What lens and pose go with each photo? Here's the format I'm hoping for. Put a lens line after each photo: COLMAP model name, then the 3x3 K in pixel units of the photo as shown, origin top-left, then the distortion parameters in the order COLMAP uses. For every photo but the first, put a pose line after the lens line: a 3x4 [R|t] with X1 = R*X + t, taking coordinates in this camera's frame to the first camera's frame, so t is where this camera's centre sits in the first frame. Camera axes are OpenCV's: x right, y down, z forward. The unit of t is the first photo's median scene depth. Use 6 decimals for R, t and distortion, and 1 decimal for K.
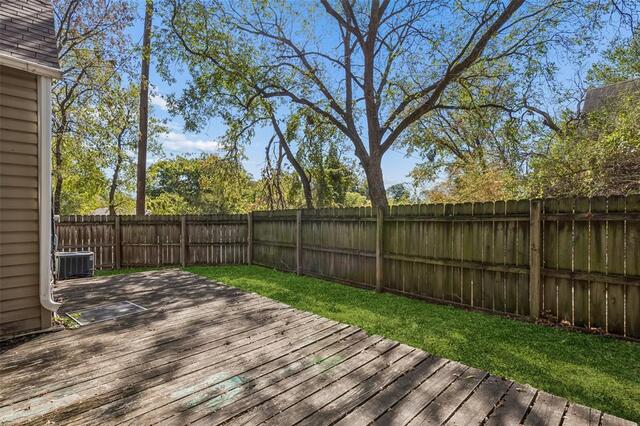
lens RADIAL K [[288.9, 0, 325.8], [0, 288.9, 217.3], [0, 0, 1]] dist [0.011805, -0.002053]
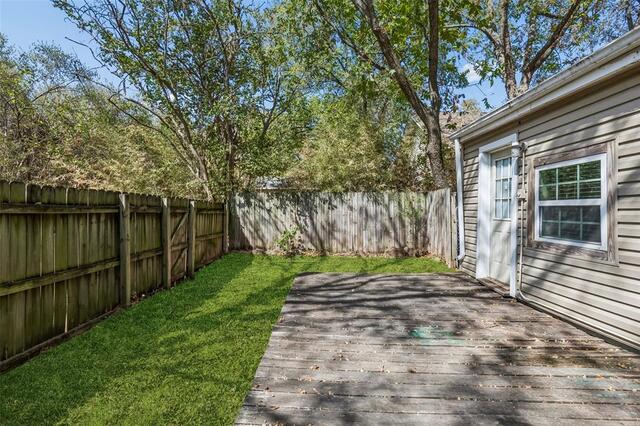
lens RADIAL K [[288.9, 0, 320.2], [0, 288.9, 211.8], [0, 0, 1]] dist [0.011805, -0.002053]
pose [[-0.700114, 0.007876, 0.713987, -0.520949], [0.001571, 0.999954, -0.009490, 0.020870], [-0.714029, -0.005522, -0.700094, 1.241742]]
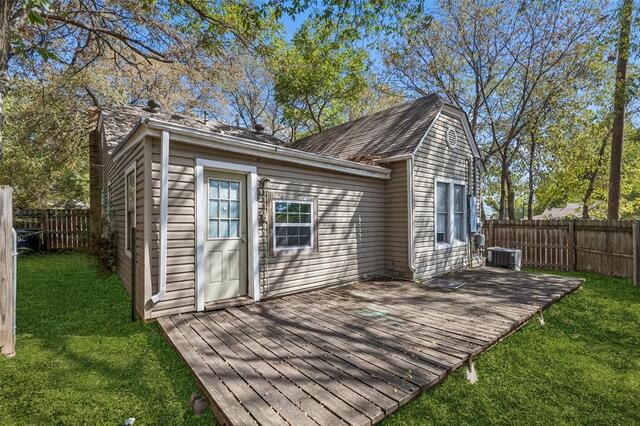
lens RADIAL K [[288.9, 0, 317.6], [0, 288.9, 222.2], [0, 0, 1]] dist [0.011805, -0.002053]
pose [[-0.084879, 0.015256, -0.996274, 0.920657], [0.003307, 0.999882, 0.015029, -0.042796], [0.996386, -0.002019, -0.084919, 0.415227]]
